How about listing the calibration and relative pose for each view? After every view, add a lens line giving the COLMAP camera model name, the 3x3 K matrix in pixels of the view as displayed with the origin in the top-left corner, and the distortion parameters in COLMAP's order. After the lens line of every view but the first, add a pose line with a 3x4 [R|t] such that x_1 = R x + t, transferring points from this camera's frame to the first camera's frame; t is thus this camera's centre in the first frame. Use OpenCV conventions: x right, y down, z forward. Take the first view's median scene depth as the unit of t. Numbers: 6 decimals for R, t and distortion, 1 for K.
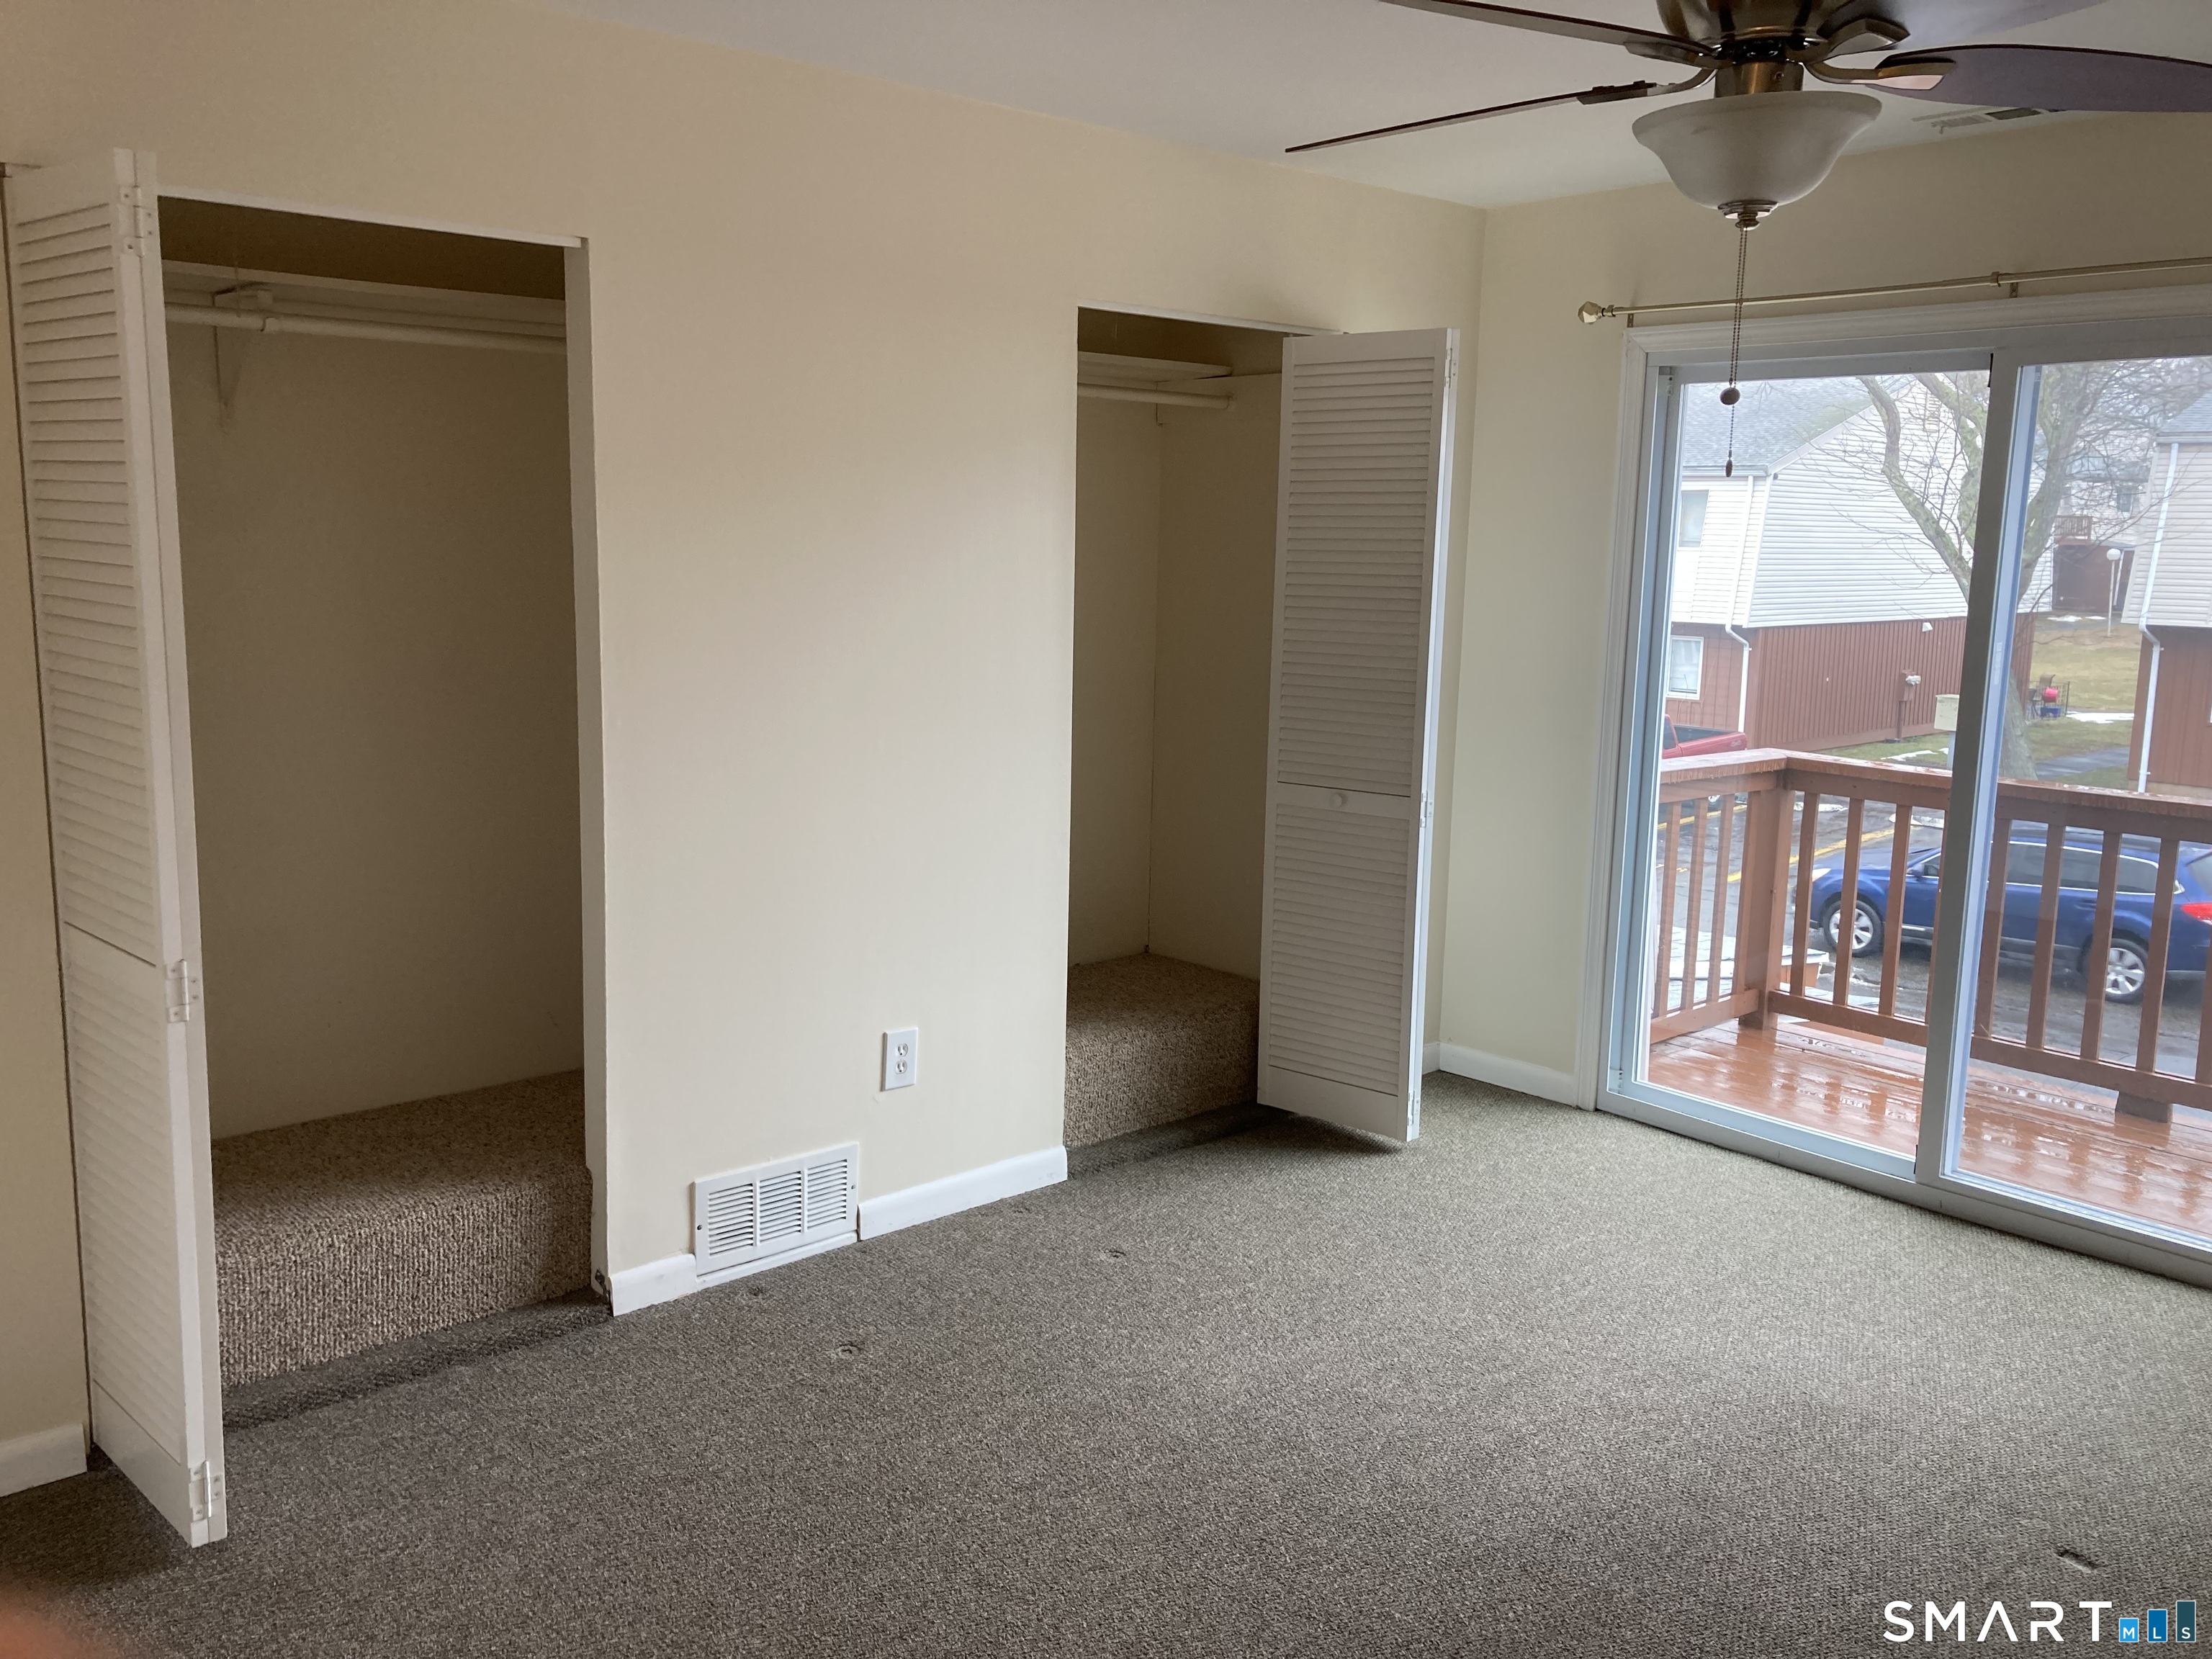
lens RADIAL K [[1811.7, 0, 1091.3], [0, 1811.7, 814.7], [0, 0, 1]] dist [0.061866, -0.059694]
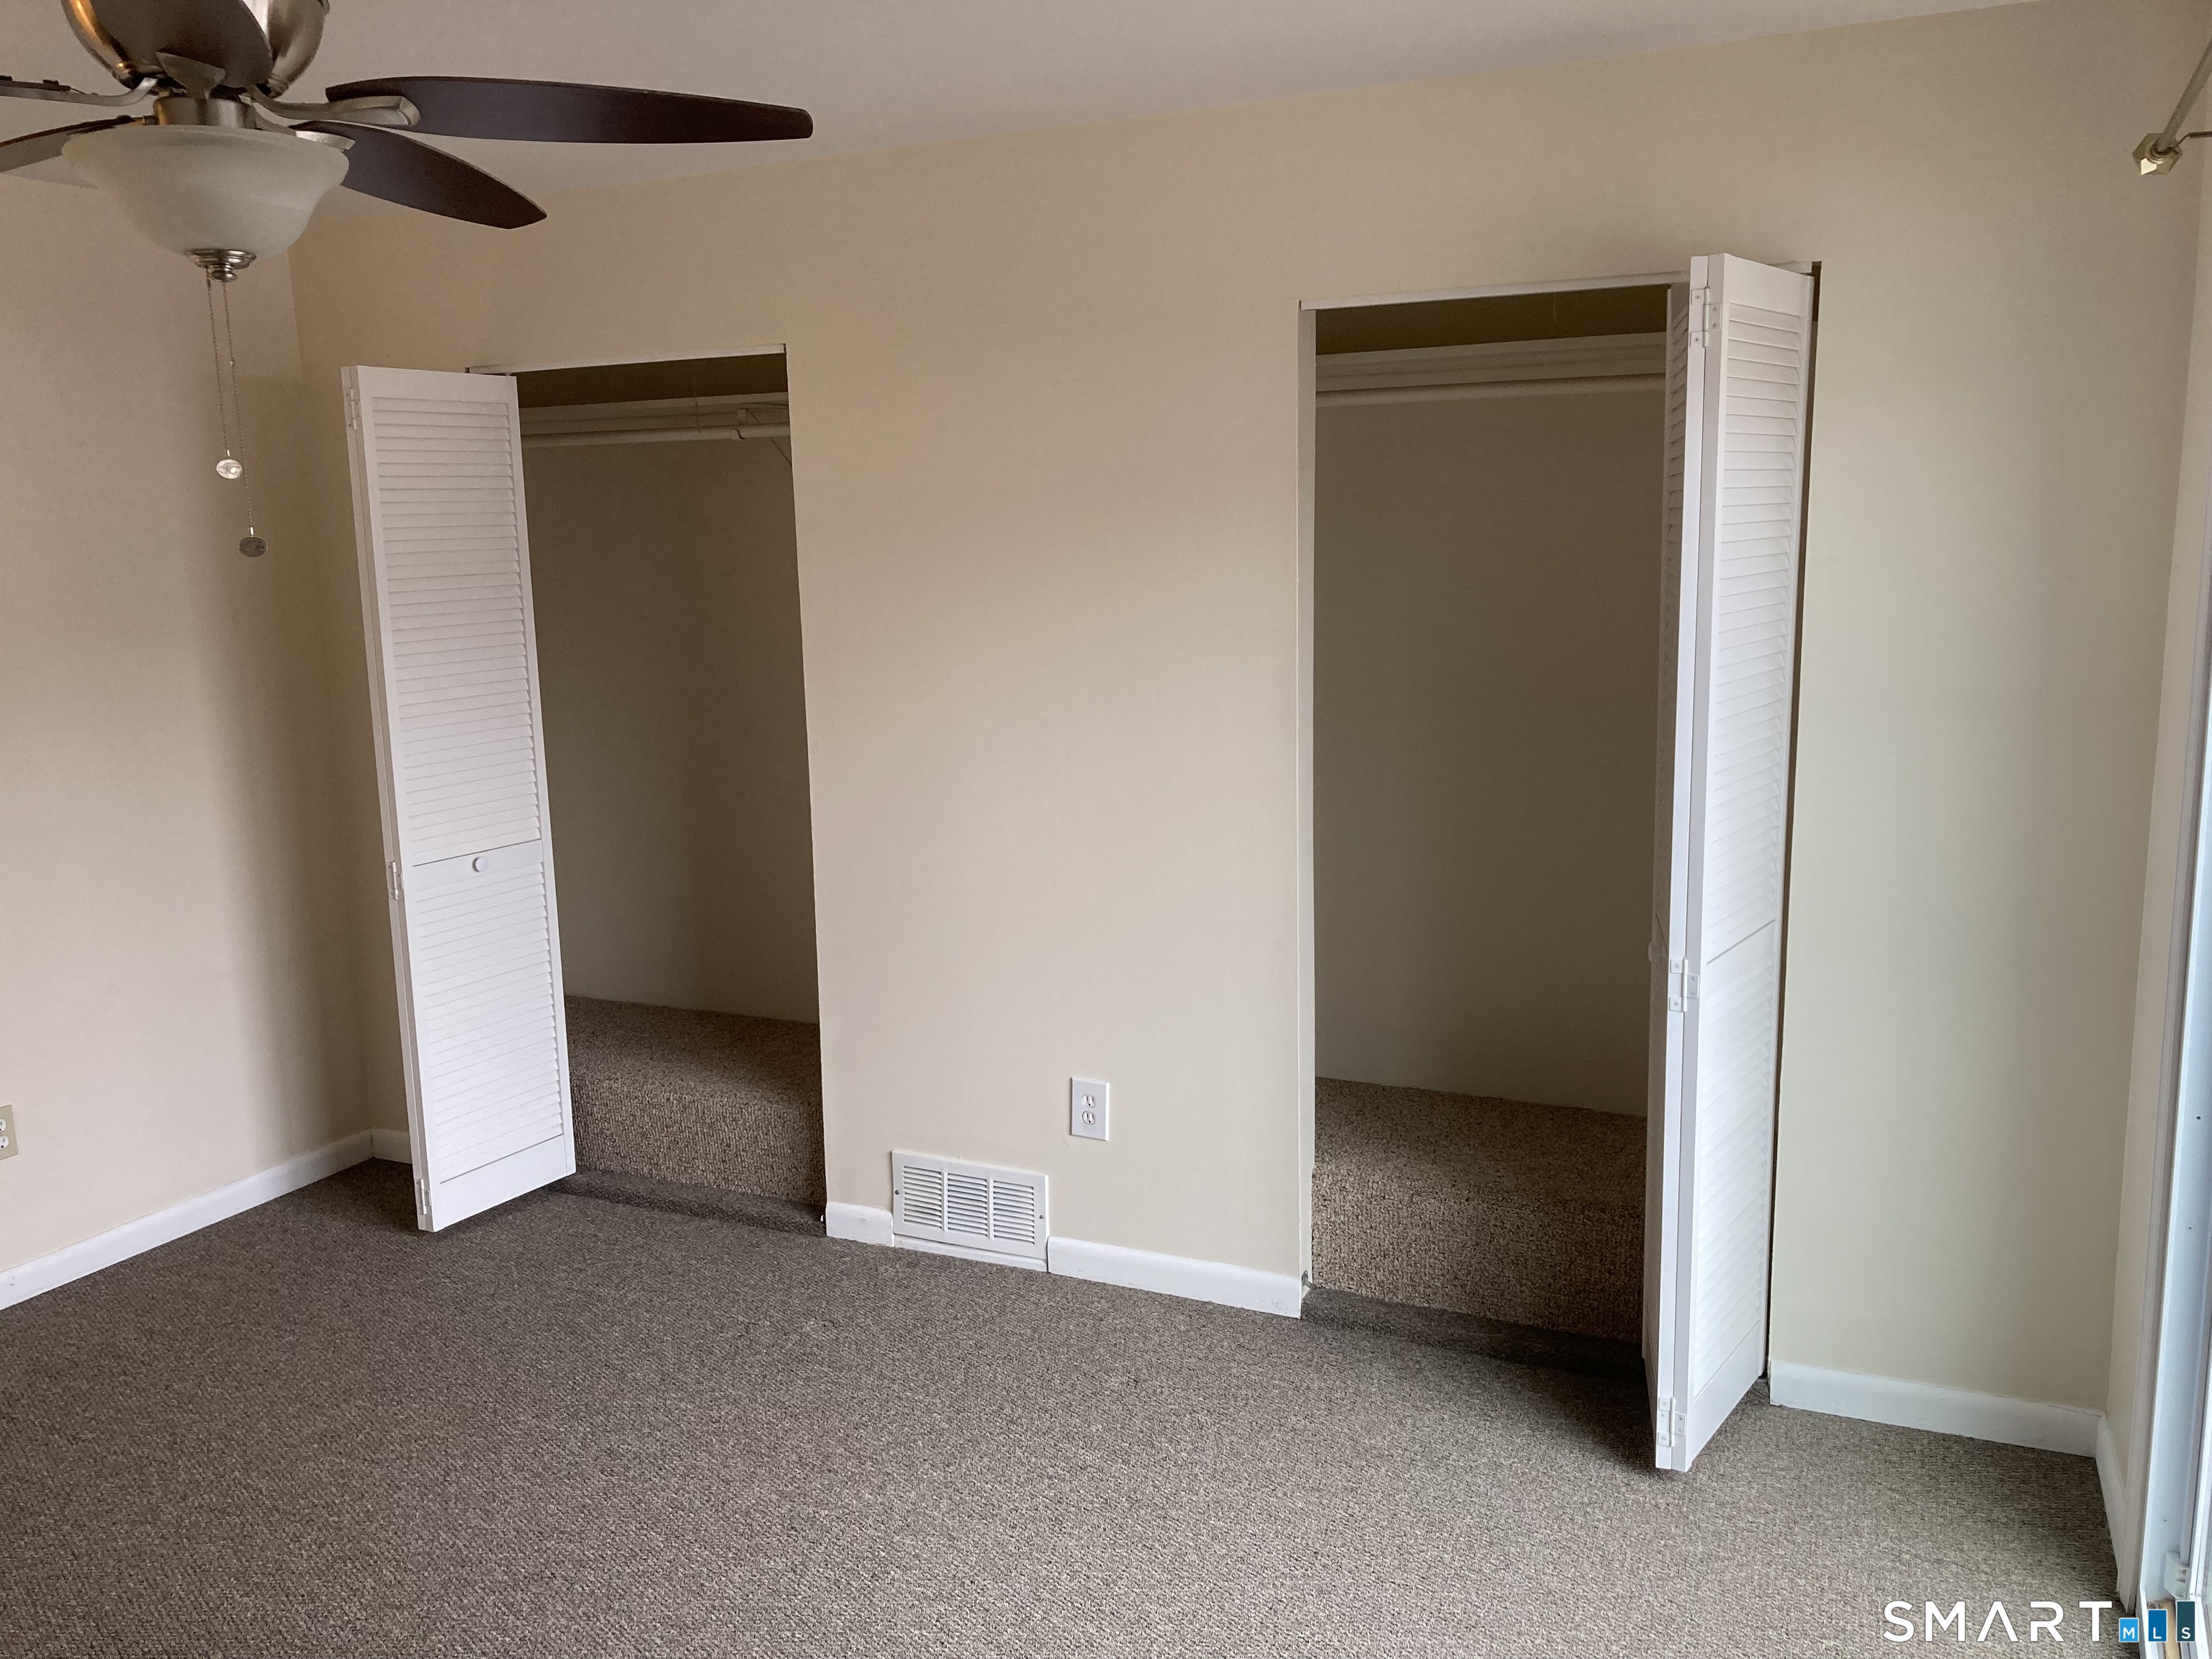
lens RADIAL K [[1811.7, 0, 1100.7], [0, 1811.7, 827.0], [0, 0, 1]] dist [0.061866, -0.059694]
pose [[0.396670, 0.122725, -0.909721, 0.714549], [-0.120922, 0.989373, 0.080745, -0.090085], [0.909962, 0.077976, 0.407294, 0.543928]]
